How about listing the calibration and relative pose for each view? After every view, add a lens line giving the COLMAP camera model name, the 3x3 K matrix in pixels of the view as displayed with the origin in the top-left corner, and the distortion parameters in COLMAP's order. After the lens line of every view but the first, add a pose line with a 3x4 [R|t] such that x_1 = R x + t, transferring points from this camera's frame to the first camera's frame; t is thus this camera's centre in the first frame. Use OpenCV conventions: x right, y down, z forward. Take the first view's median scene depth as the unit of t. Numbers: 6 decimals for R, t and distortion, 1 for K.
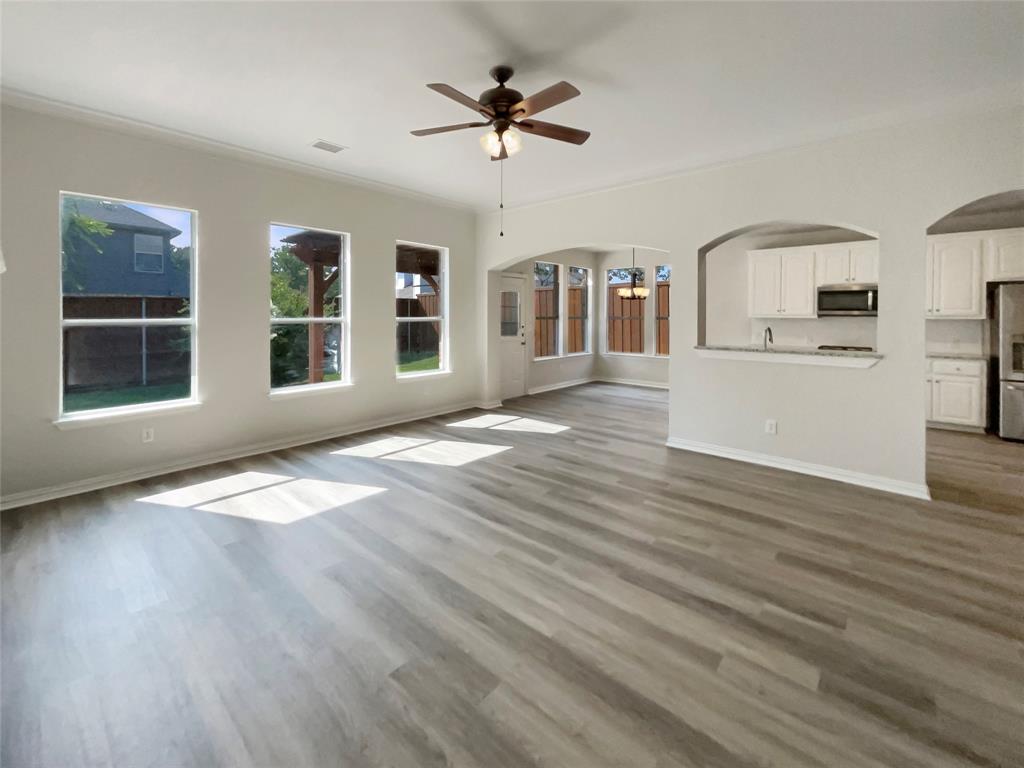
lens RADIAL K [[430.3, 0, 518.8], [0, 430.3, 382.5], [0, 0, 1]] dist [-0.001717, -0.000340]
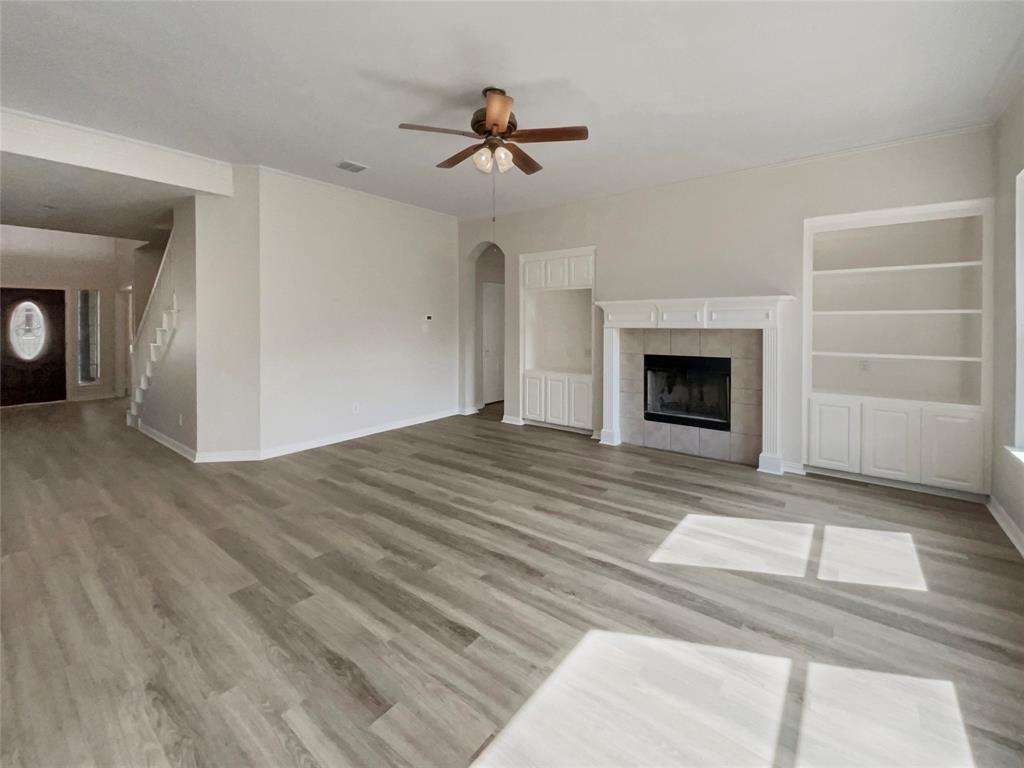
lens RADIAL K [[430.3, 0, 518.8], [0, 430.3, 382.5], [0, 0, 1]] dist [-0.001717, -0.000340]
pose [[-0.998477, 0.003213, -0.055072, -0.049814], [-0.012628, 0.958480, 0.284880, -0.338107], [0.053701, 0.285141, -0.956980, 2.149418]]
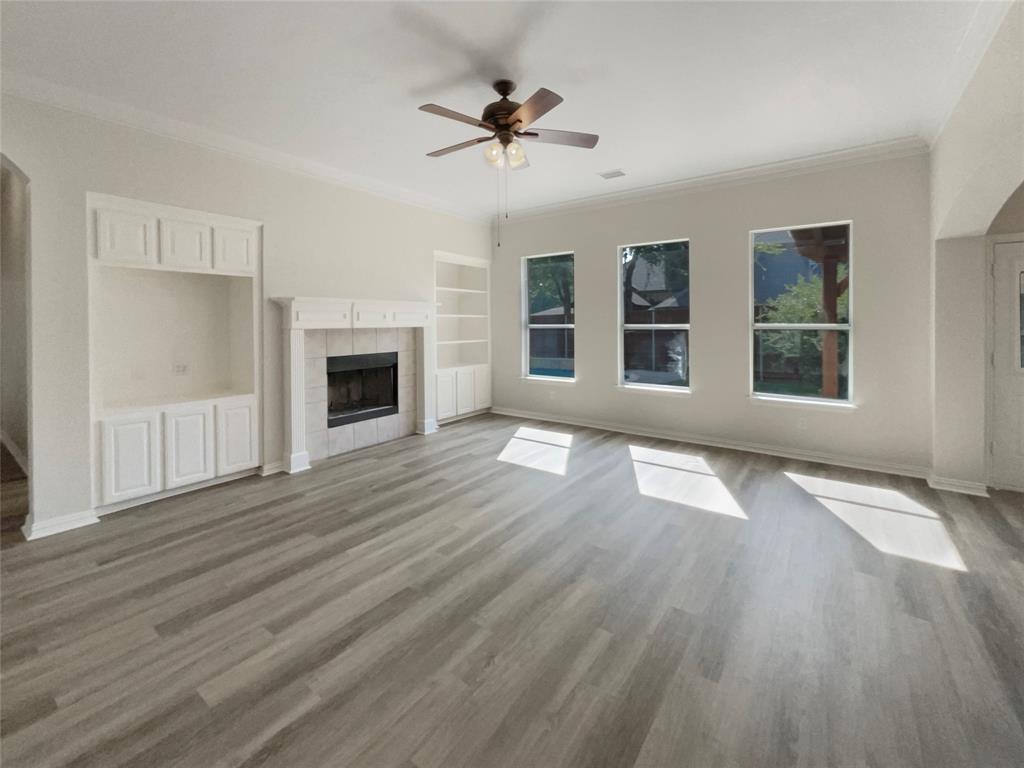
lens RADIAL K [[430.3, 0, 518.8], [0, 430.3, 382.5], [0, 0, 1]] dist [-0.001717, -0.000340]
pose [[0.083687, 0.133058, -0.987569, 1.052238], [-0.143559, 0.982317, 0.120186, -0.151691], [0.986097, 0.131717, 0.101309, 0.979673]]
